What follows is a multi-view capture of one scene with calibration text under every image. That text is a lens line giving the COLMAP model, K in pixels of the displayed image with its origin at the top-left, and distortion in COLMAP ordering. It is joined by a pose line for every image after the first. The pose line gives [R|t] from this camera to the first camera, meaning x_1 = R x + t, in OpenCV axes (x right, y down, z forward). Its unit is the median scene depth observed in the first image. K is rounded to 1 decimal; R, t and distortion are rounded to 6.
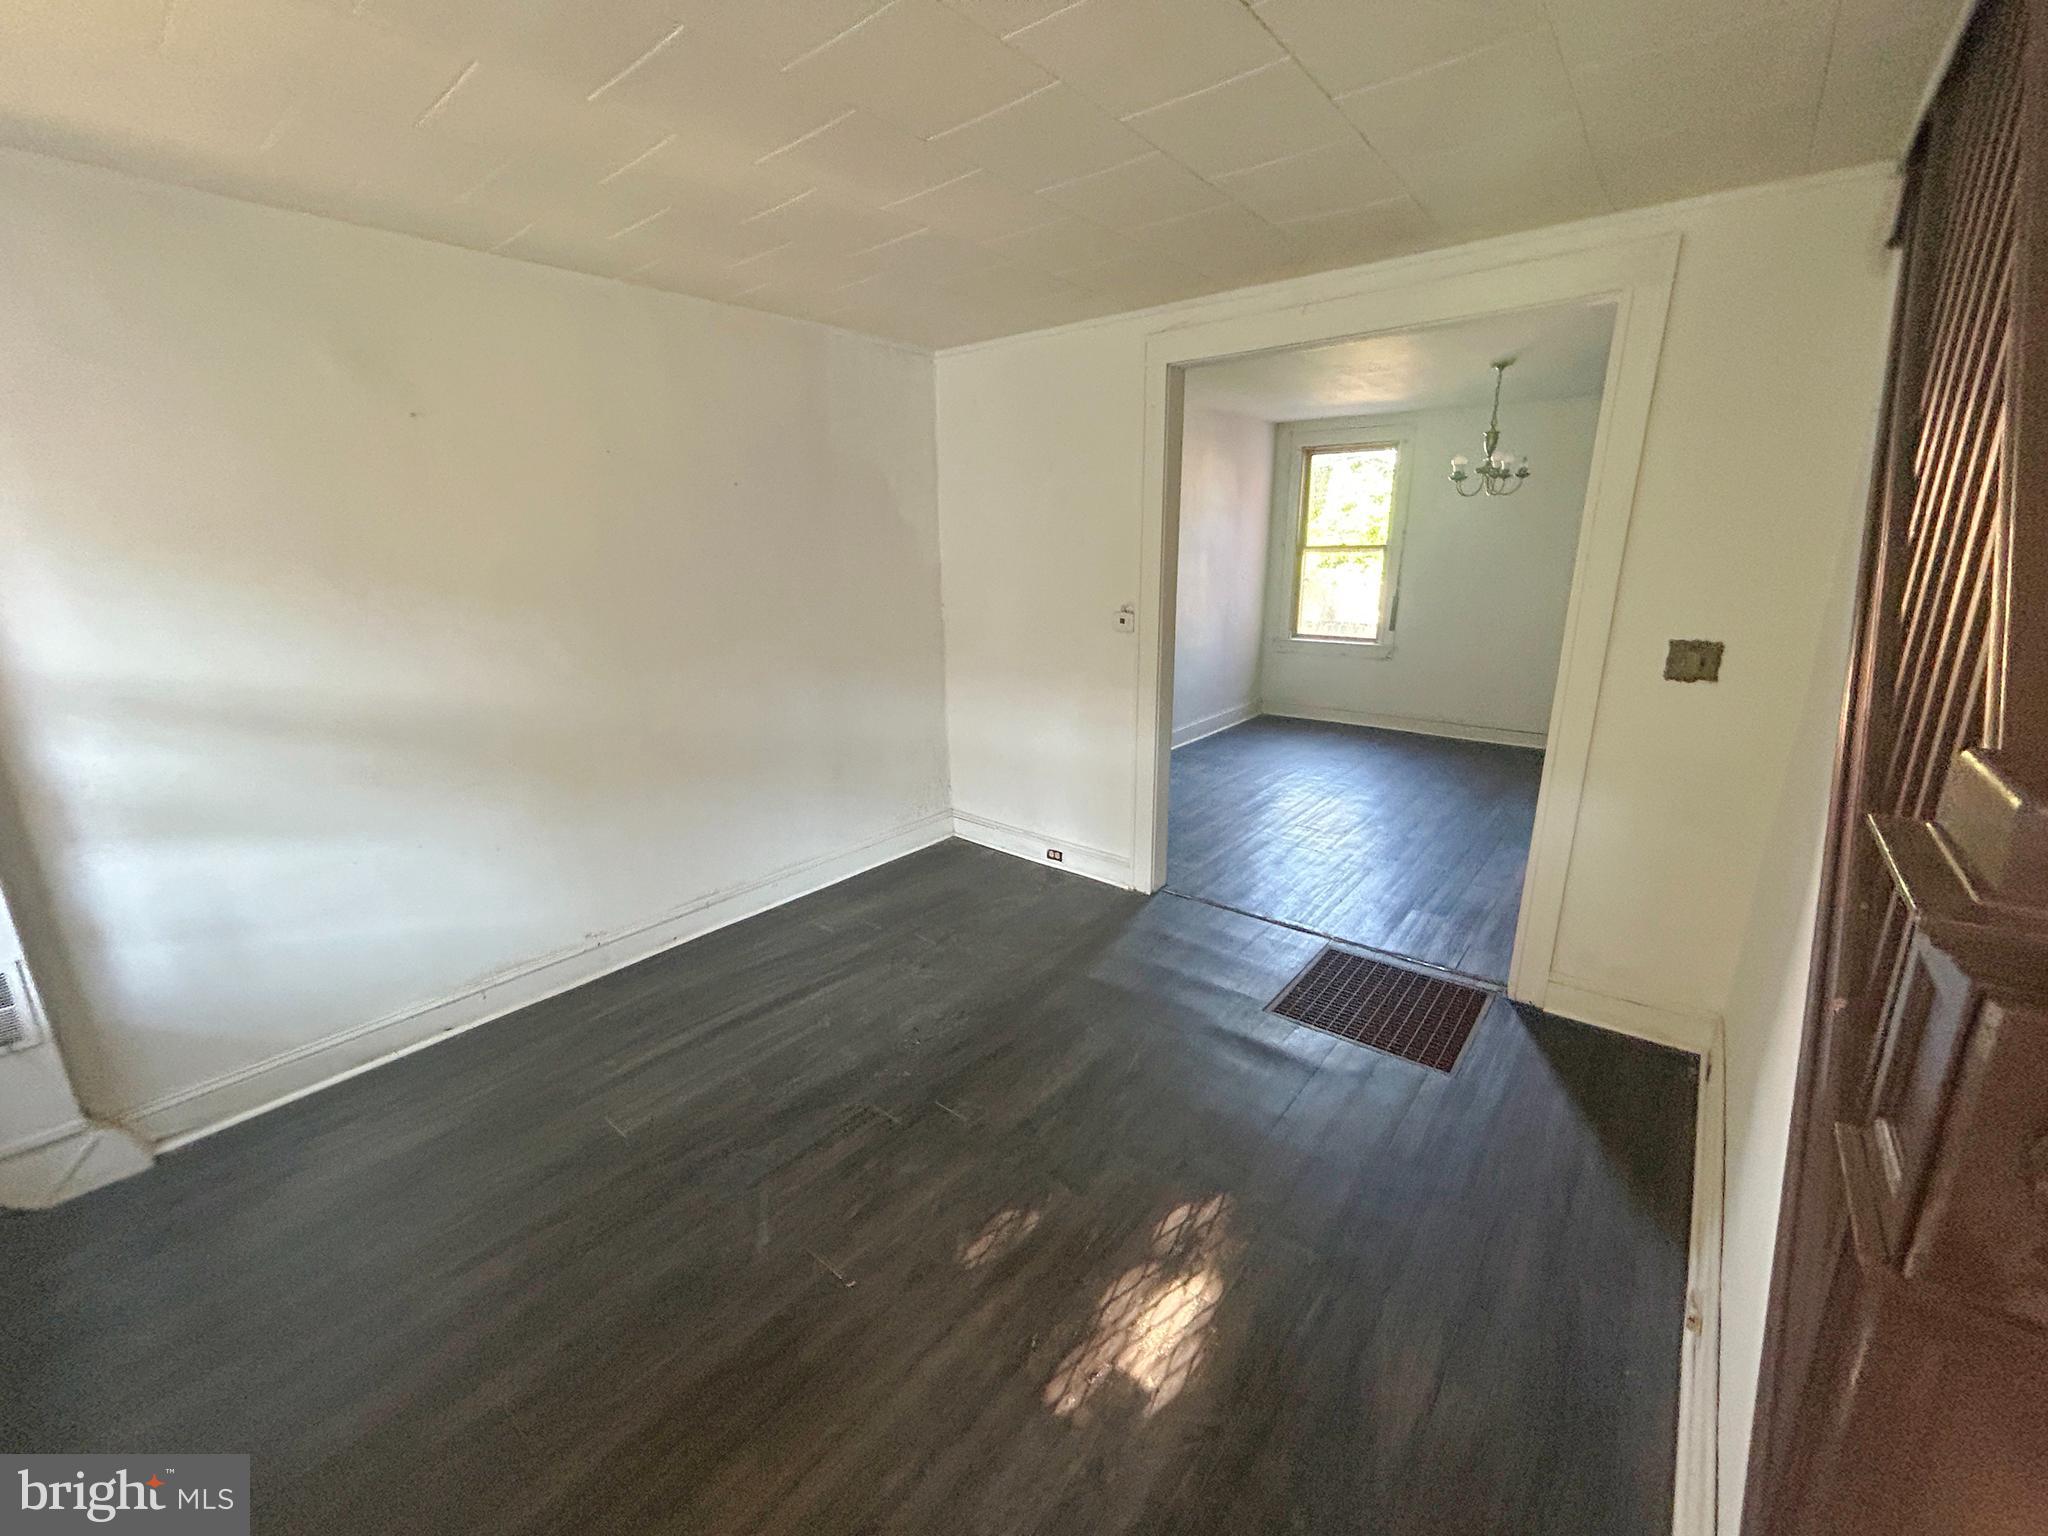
lens RADIAL K [[836.7, 0, 1023.9], [0, 836.7, 760.0], [0, 0, 1]] dist [0.003216, 0.000648]
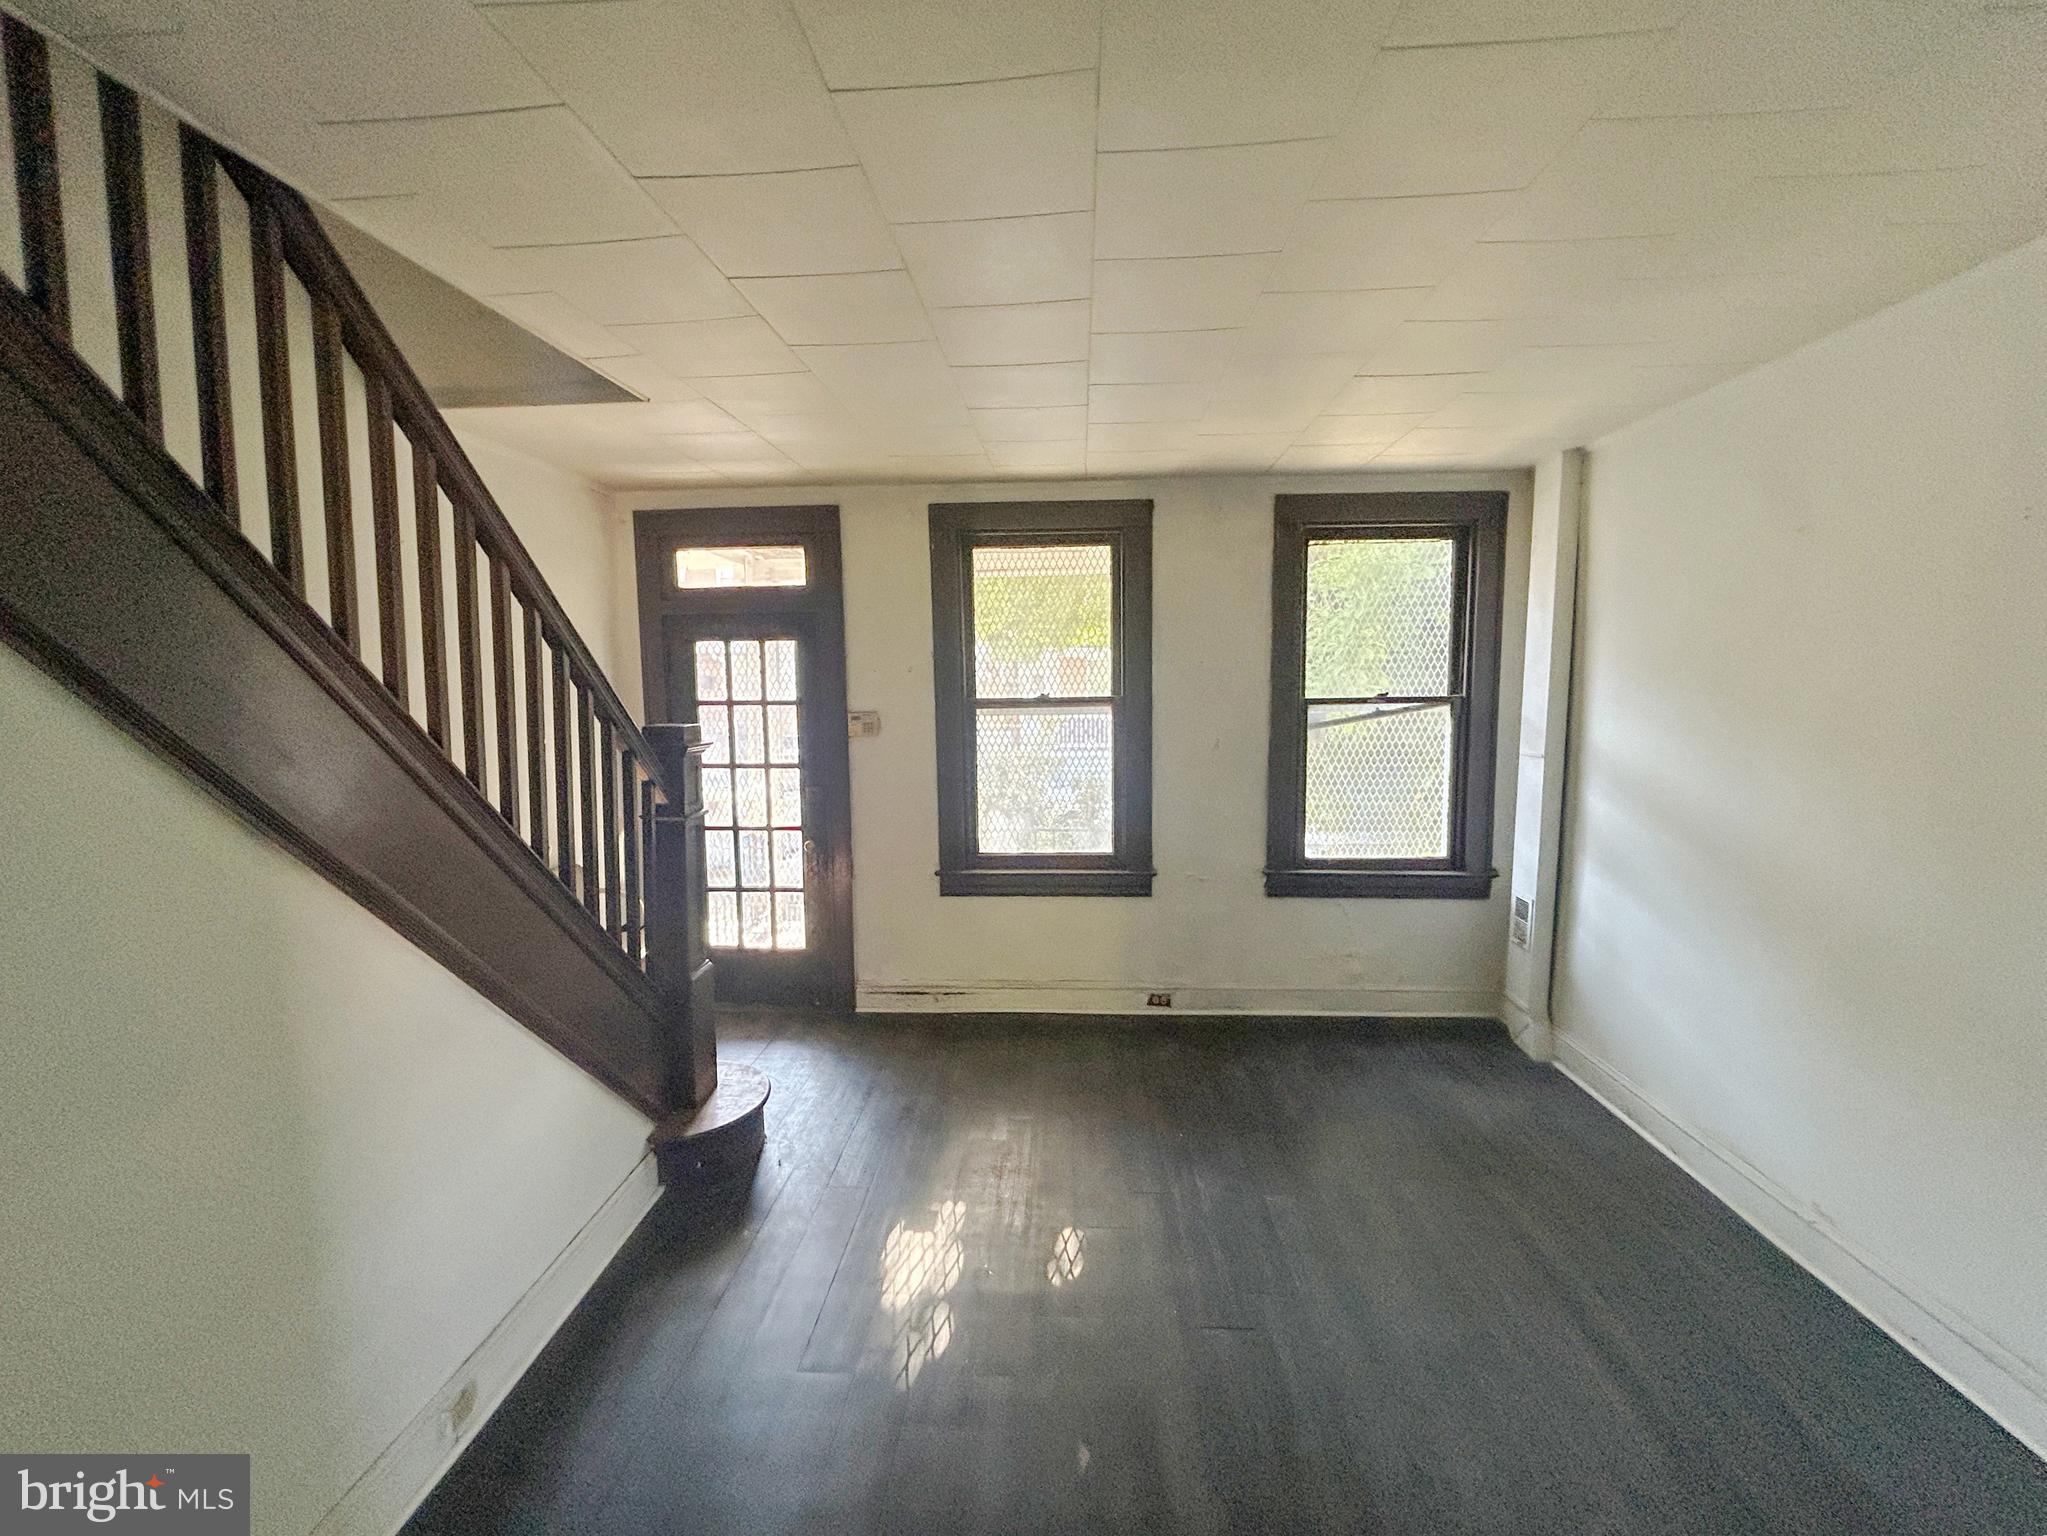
lens RADIAL K [[836.3, 0, 1018.9], [0, 836.3, 754.4], [0, 0, 1]] dist [0.003216, 0.000648]
pose [[-0.806998, 0.074061, -0.585892, 0.635998], [-0.138095, 0.940933, 0.309151, -0.424433], [0.574182, 0.330393, -0.749103, 1.557449]]
